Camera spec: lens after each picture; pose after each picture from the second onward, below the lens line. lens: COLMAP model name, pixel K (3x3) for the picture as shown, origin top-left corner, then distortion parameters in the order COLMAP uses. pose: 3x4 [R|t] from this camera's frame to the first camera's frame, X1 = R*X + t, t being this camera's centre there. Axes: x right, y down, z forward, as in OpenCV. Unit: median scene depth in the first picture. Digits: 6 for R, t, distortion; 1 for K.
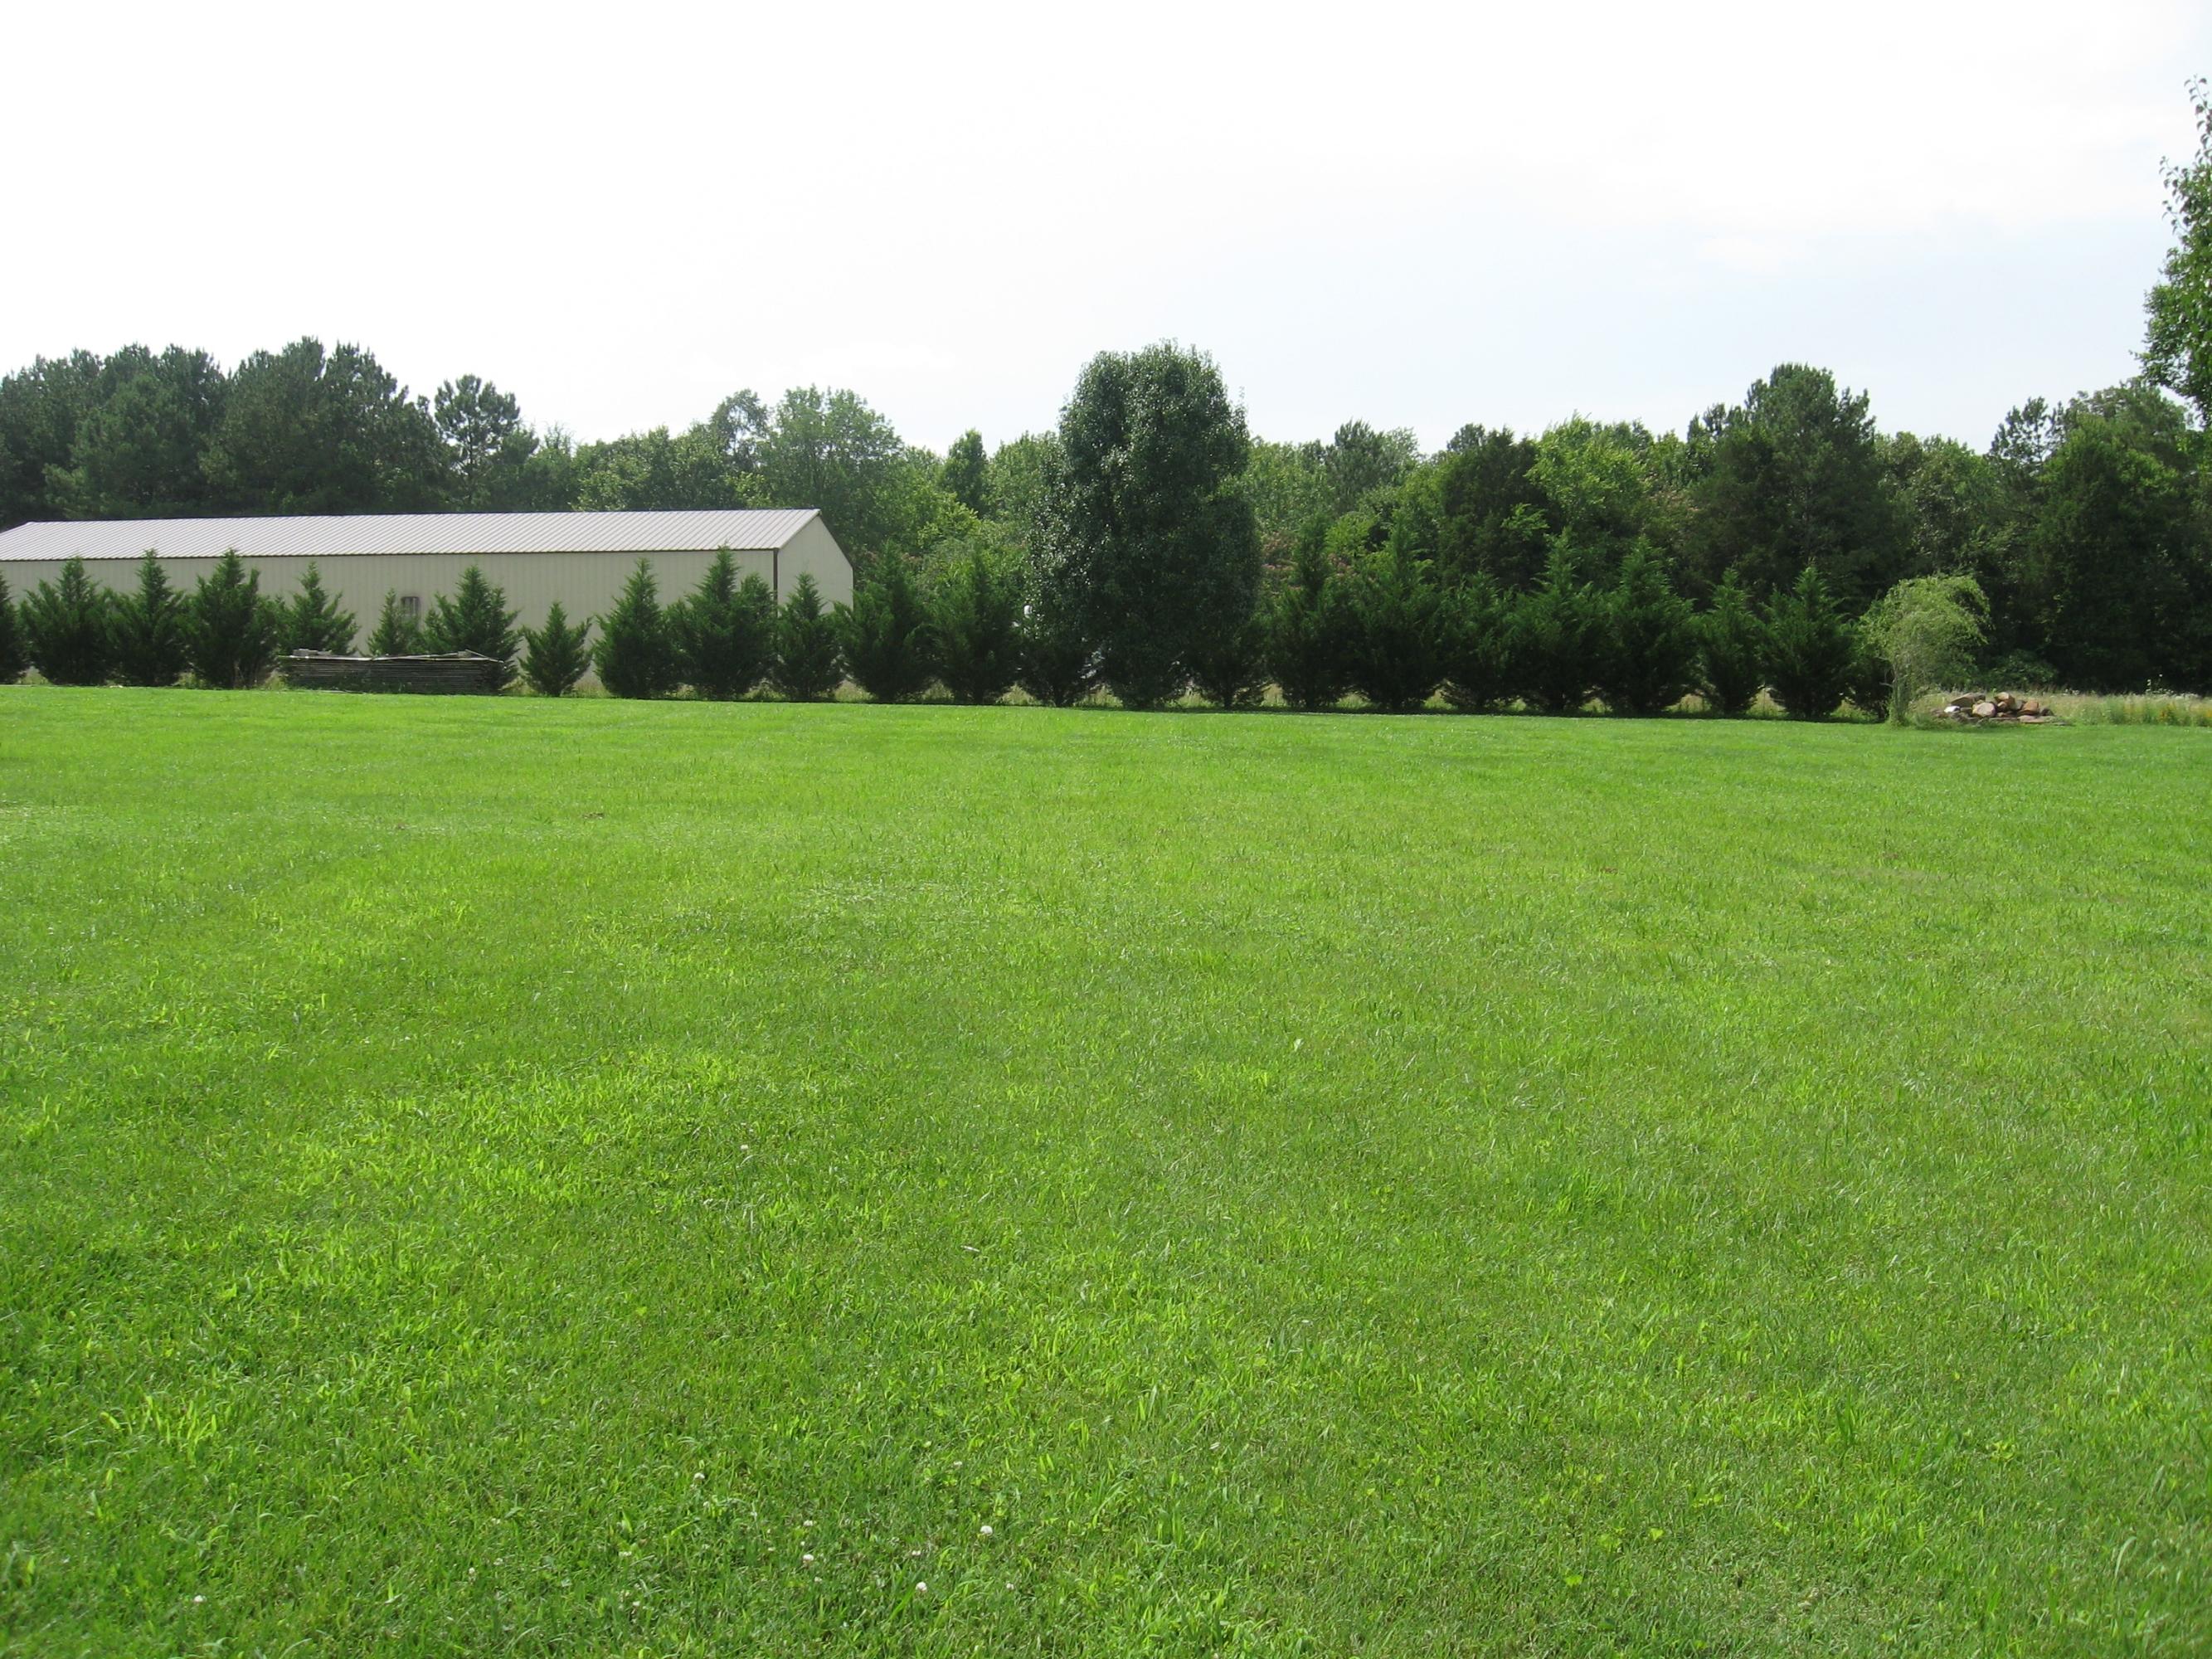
lens RADIAL K [[2320.0, 0, 1106.5], [0, 2320.0, 836.4], [0, 0, 1]] dist [-0.104587, 0.000000]
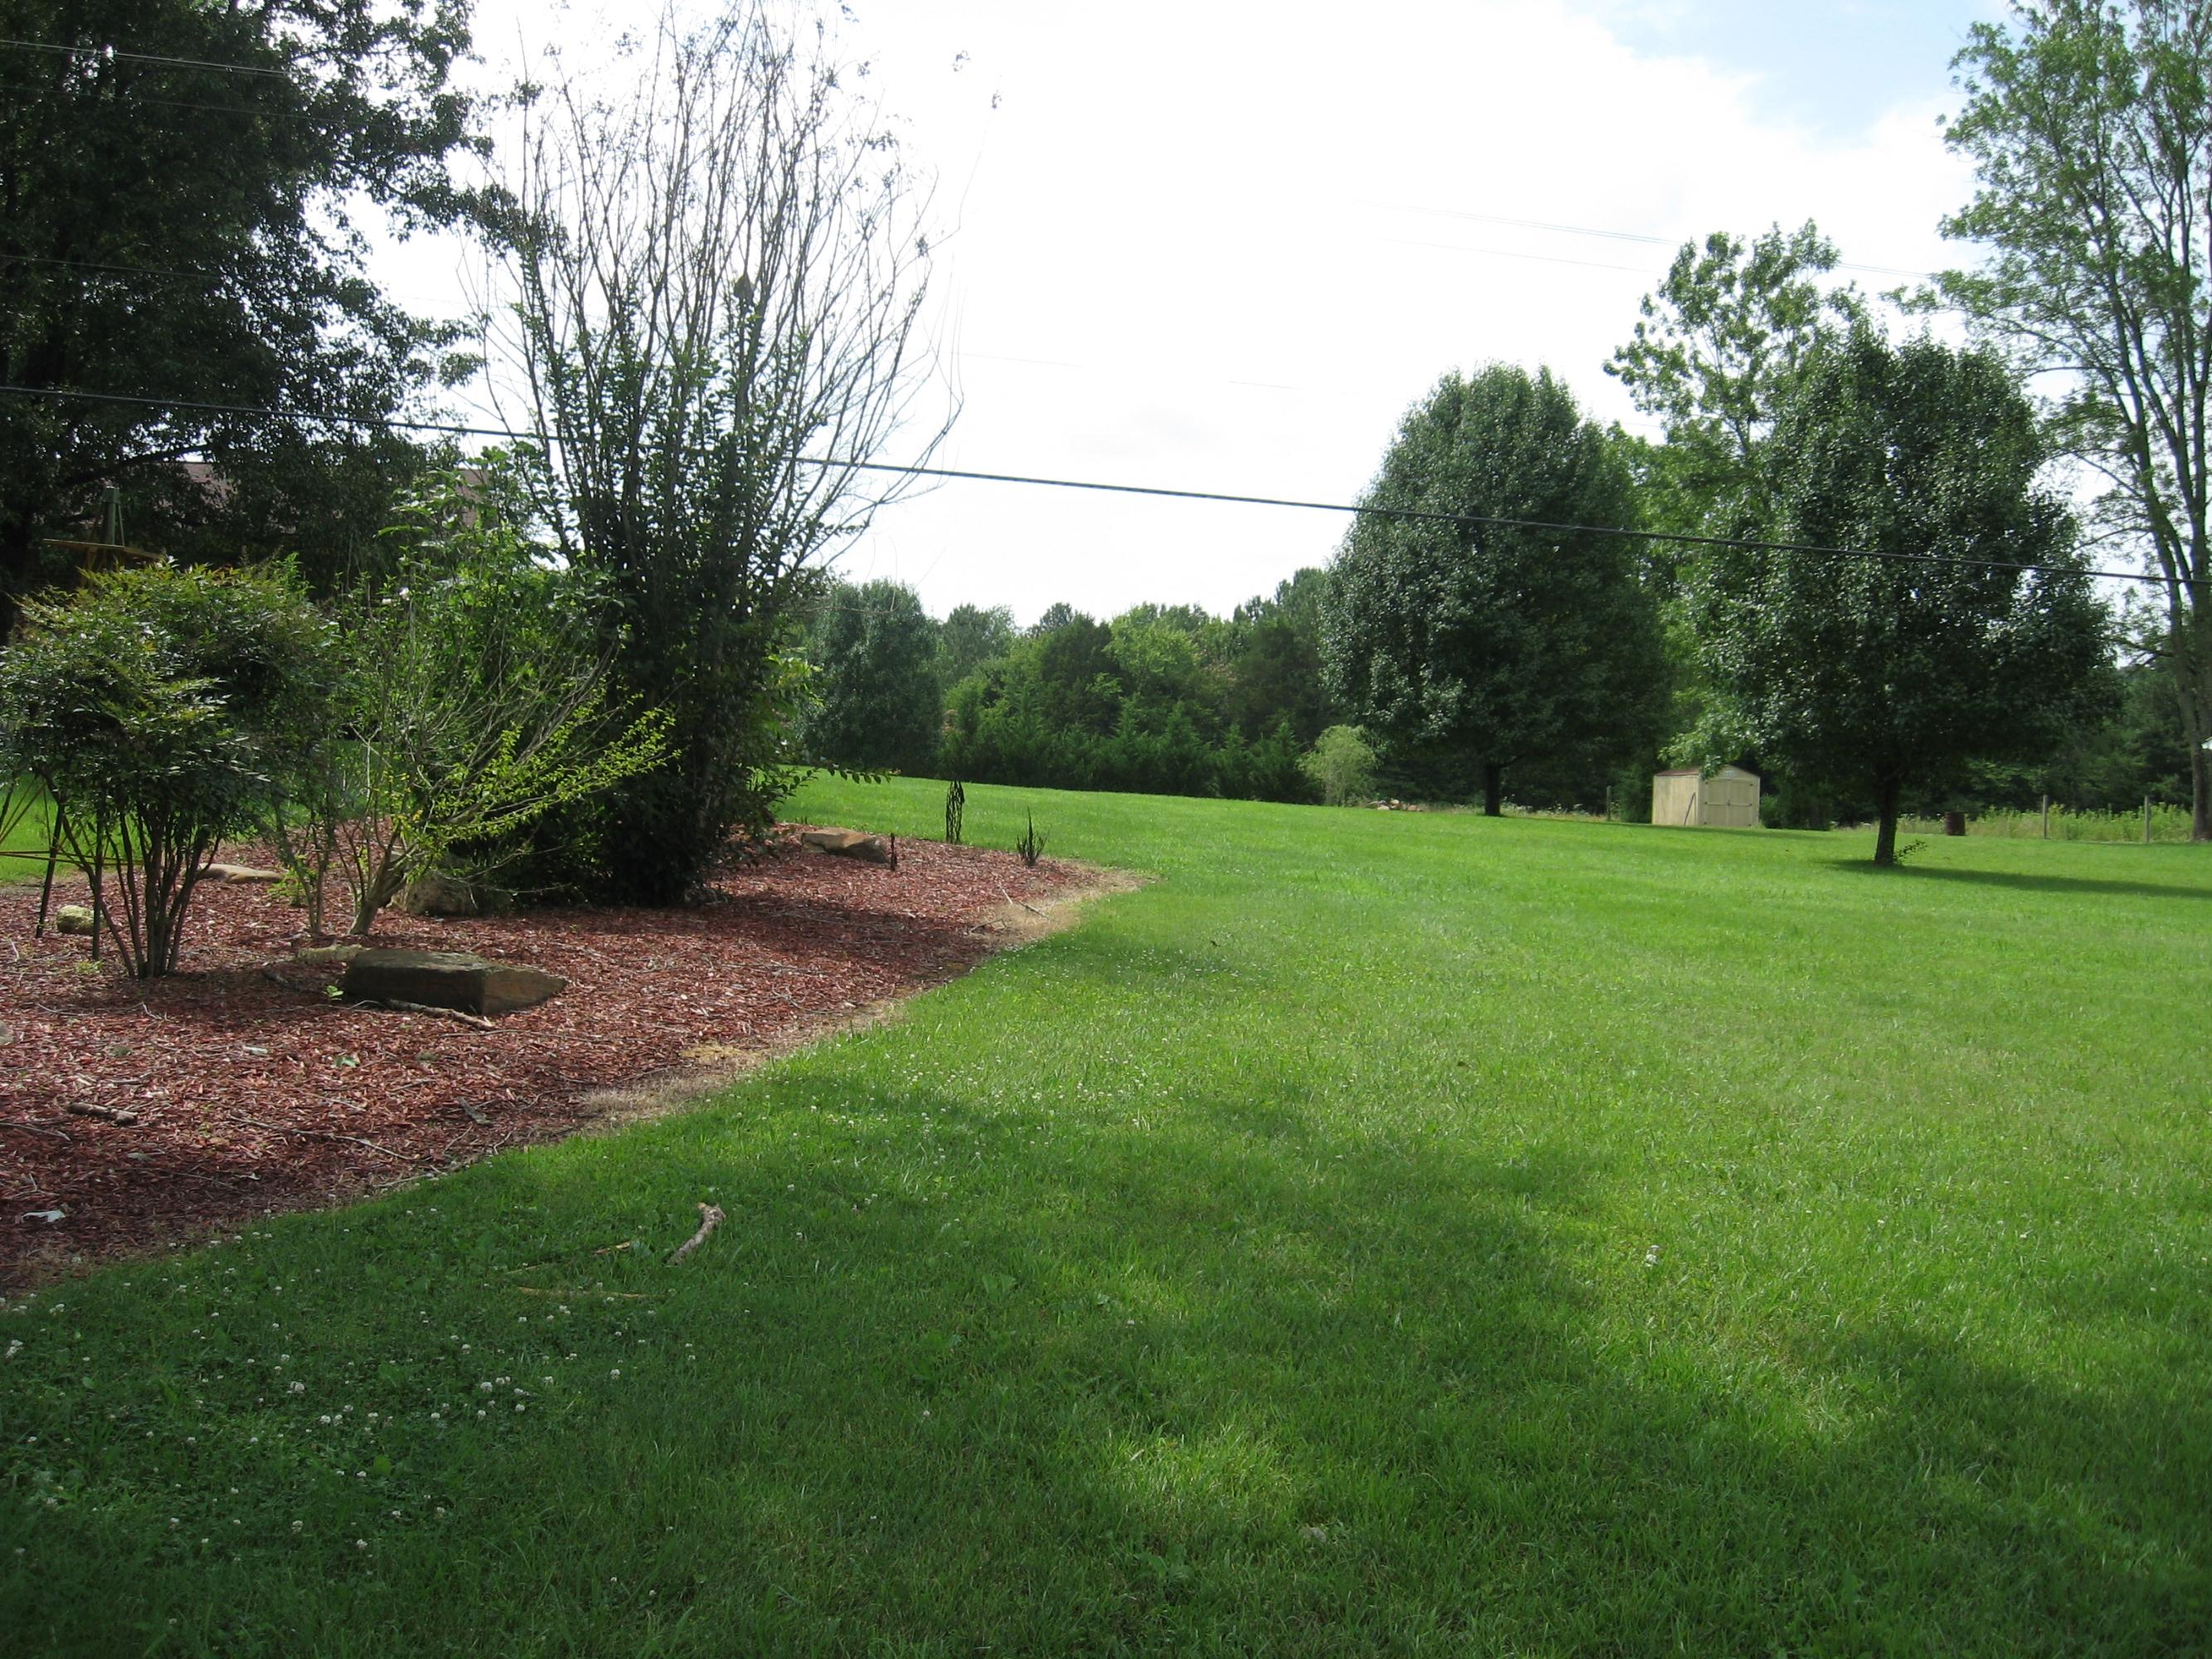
lens RADIAL K [[2320.0, 0, 1107.5], [0, 2320.0, 829.8], [0, 0, 1]] dist [-0.104587, 0.000000]
pose [[0.983609, 0.010553, 0.180003, -0.047114], [0.001926, 0.997614, -0.069010, 0.031470], [-0.180302, 0.068225, 0.981242, -0.256196]]
